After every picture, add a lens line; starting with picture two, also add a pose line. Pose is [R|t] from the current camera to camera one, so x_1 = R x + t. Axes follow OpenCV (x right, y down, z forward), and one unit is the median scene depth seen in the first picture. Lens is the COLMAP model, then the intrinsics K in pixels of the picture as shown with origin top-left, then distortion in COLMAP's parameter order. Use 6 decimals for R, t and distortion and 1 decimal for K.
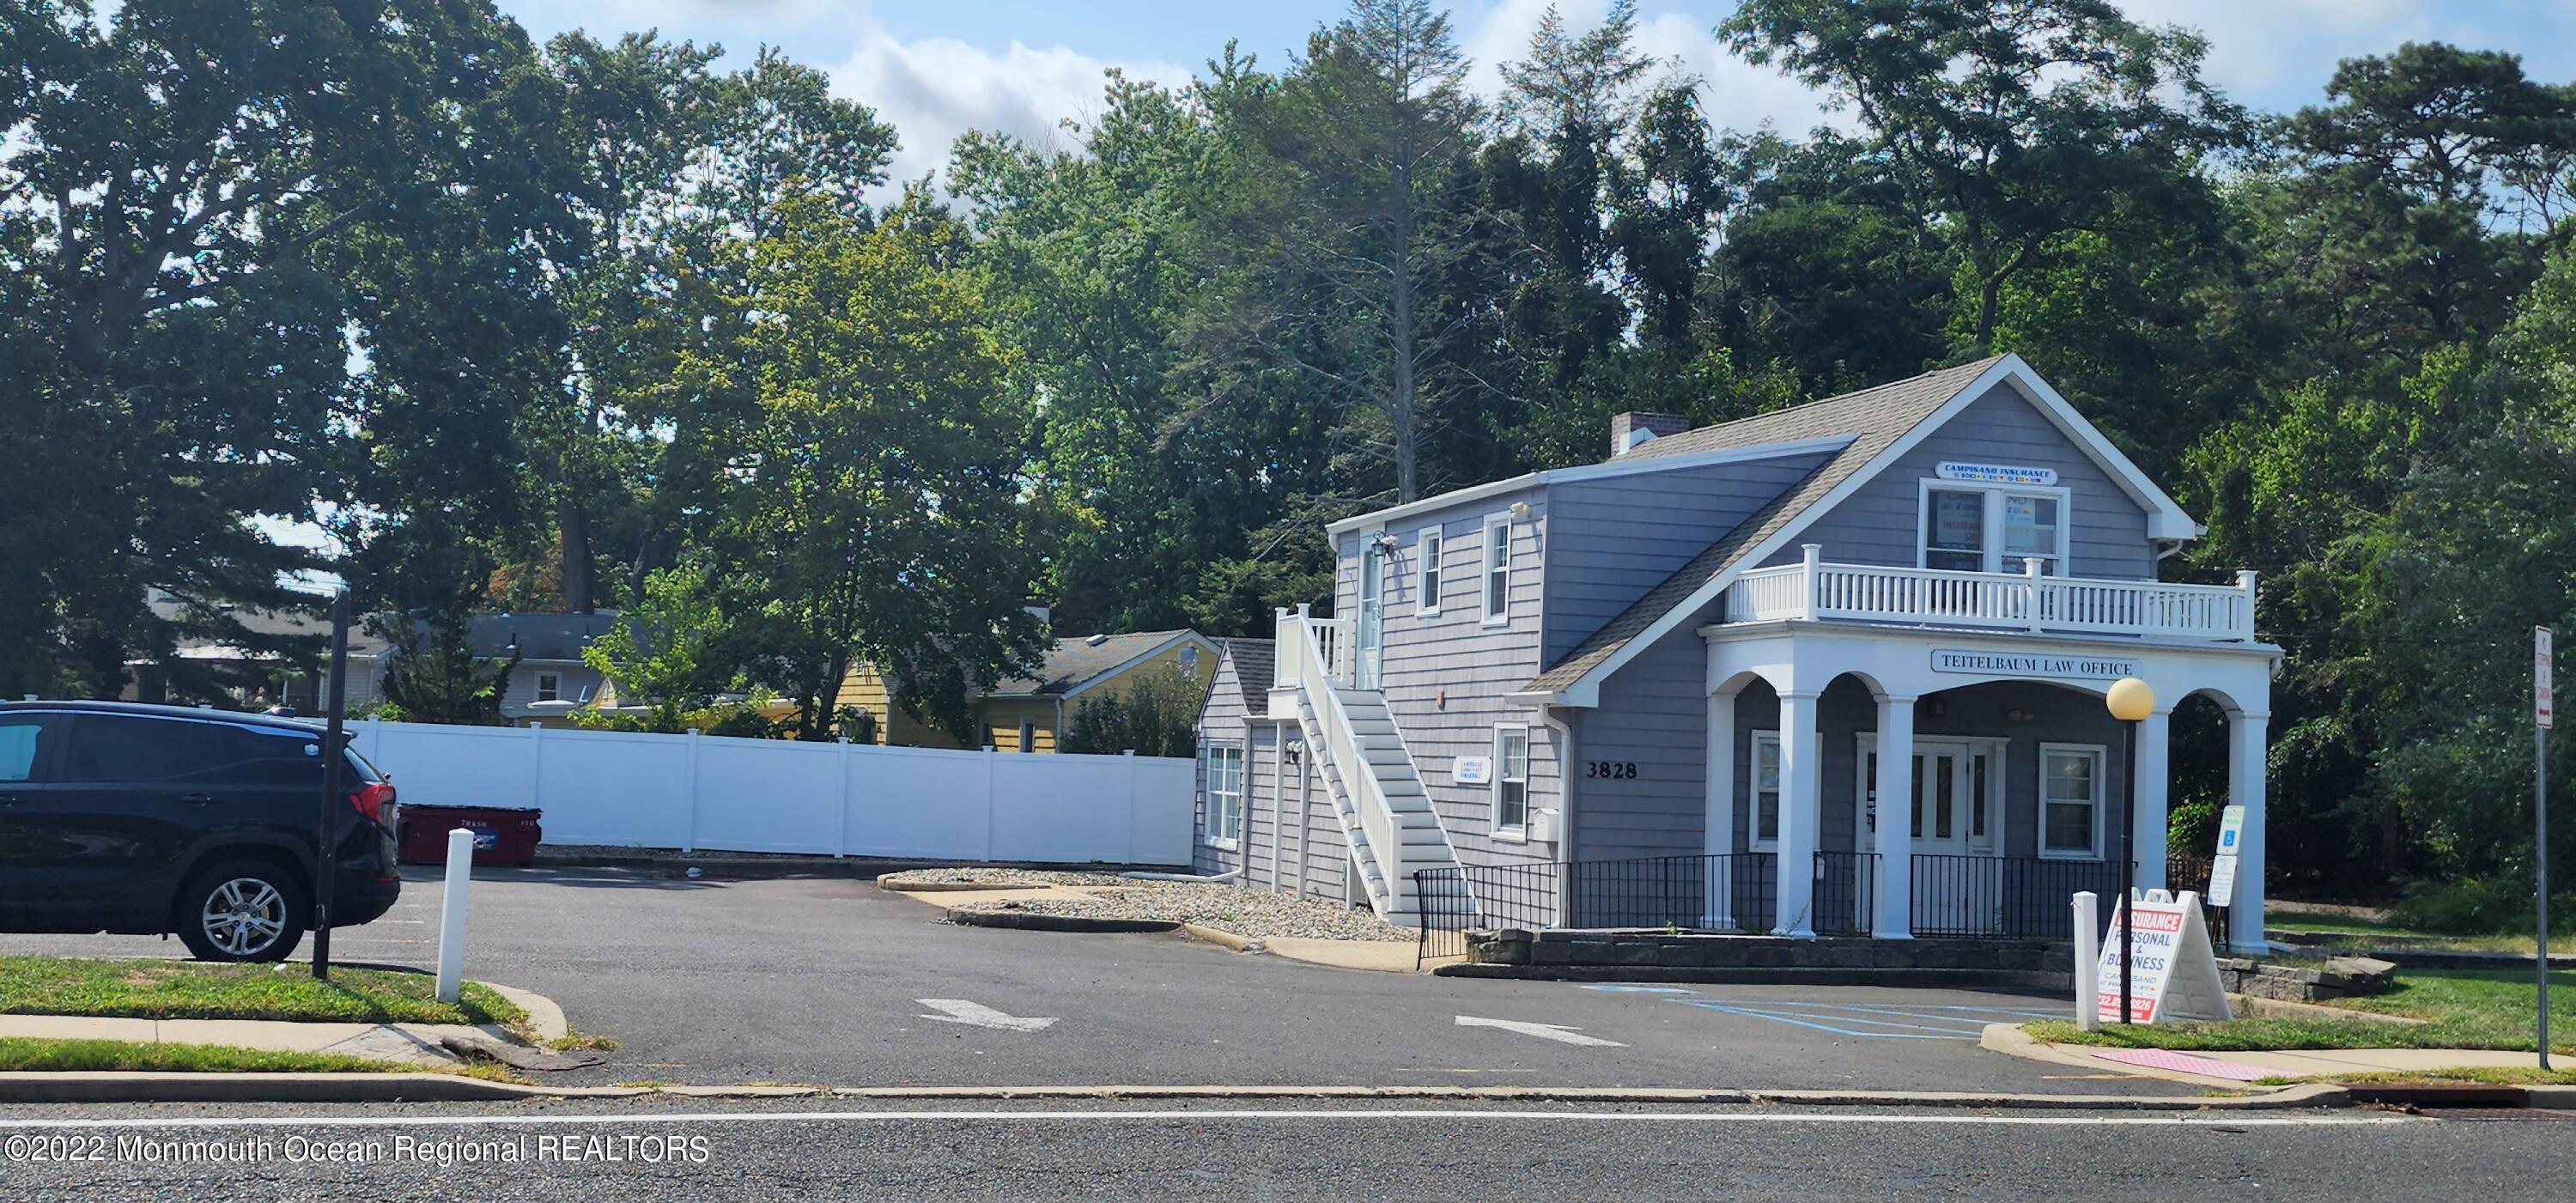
lens RADIAL K [[2753.8, 0, 1288.0], [0, 2753.8, 601.5], [0, 0, 1]] dist [0.215763, -0.632056]
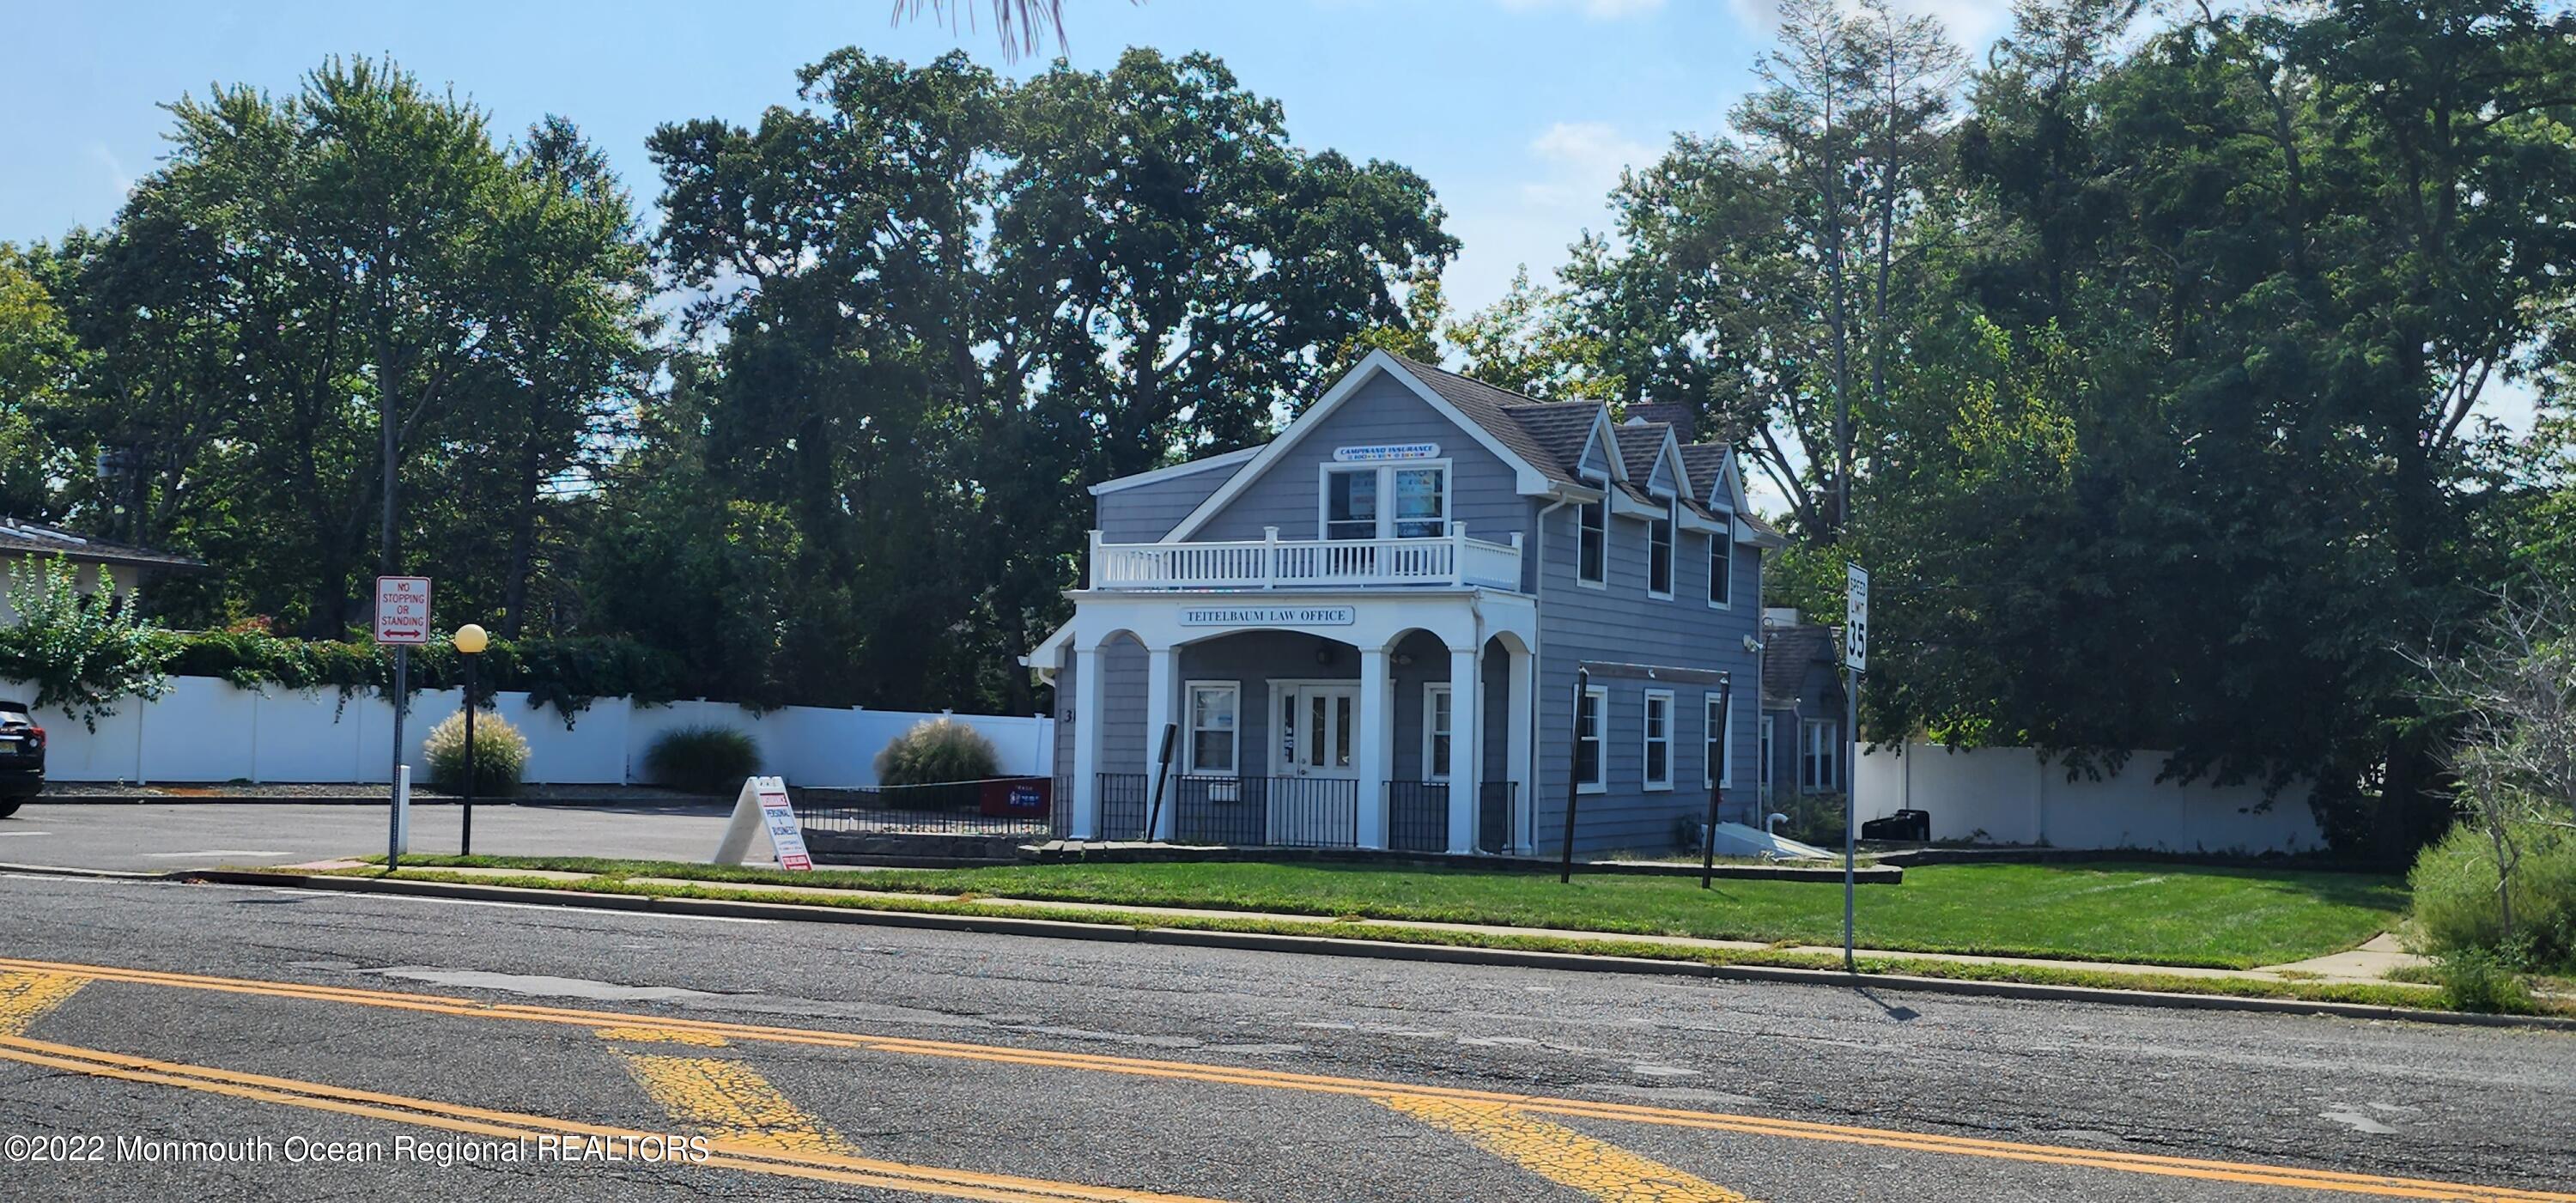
lens RADIAL K [[2753.8, 0, 1288.0], [0, 2753.8, 601.5], [0, 0, 1]] dist [0.215763, -0.632056]
pose [[0.700808, -0.057442, -0.711034, 1.044454], [0.045242, 0.998325, -0.036060, 0.055913], [0.711914, -0.006898, 0.702233, 0.164413]]
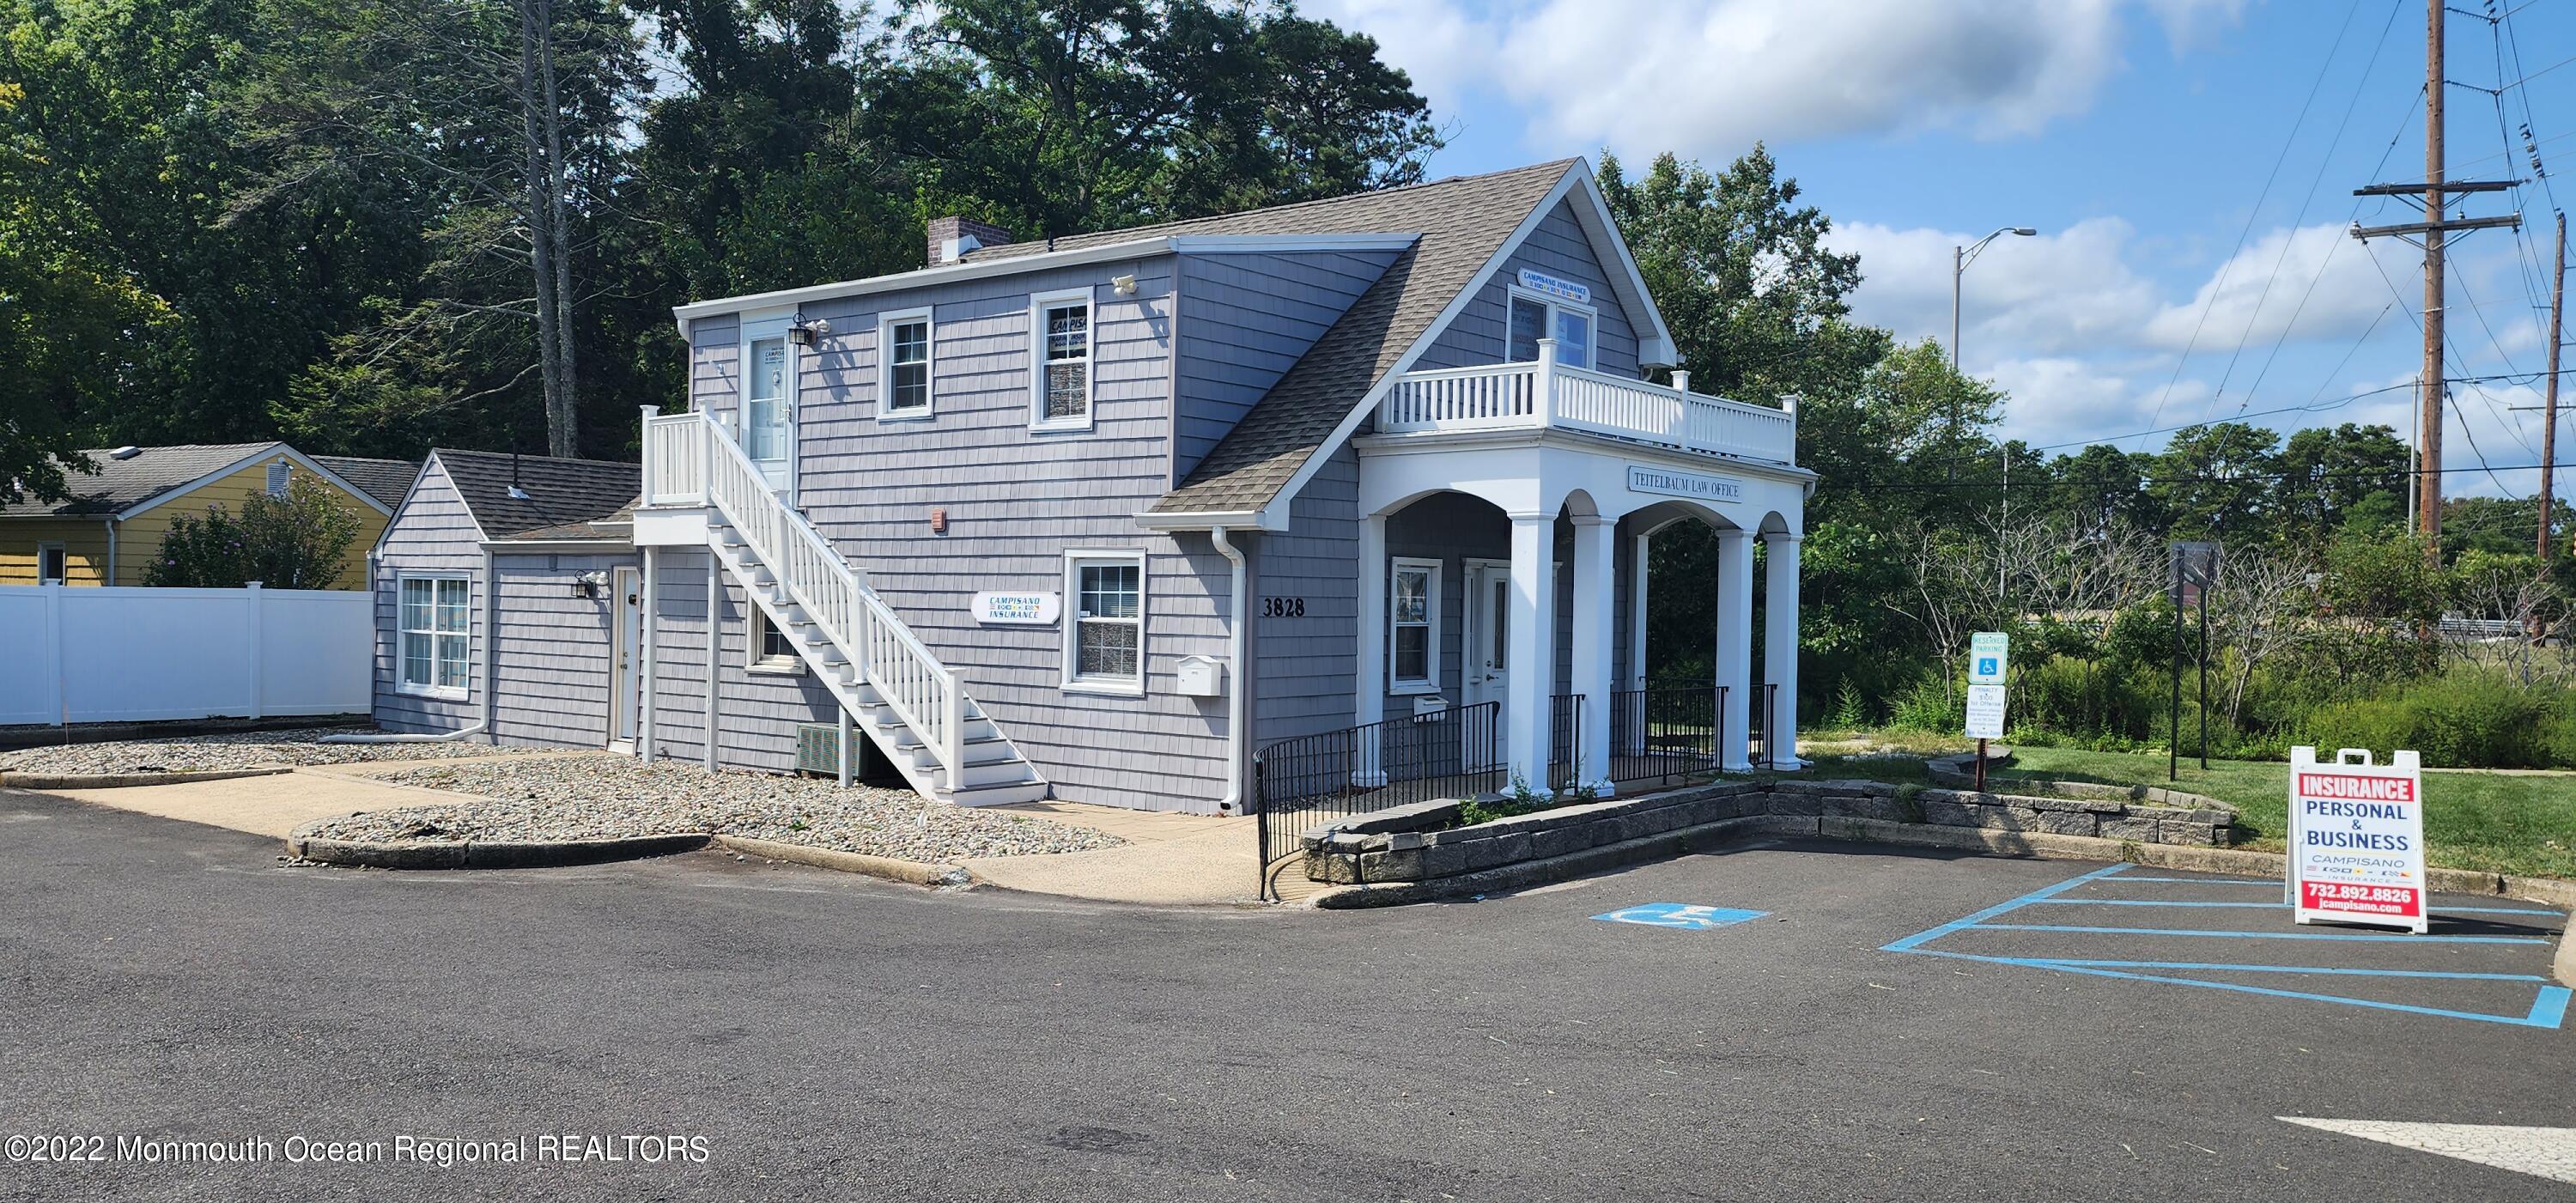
lens RADIAL K [[1848.0, 0, 1314.3], [0, 1848.0, 614.9], [0, 0, 1]] dist [0.131200, -0.195648]
pose [[0.819636, -0.023605, 0.572398, -0.182515], [-0.022886, 0.997004, 0.073887, 0.021398], [-0.572427, -0.073661, 0.816640, 0.519975]]
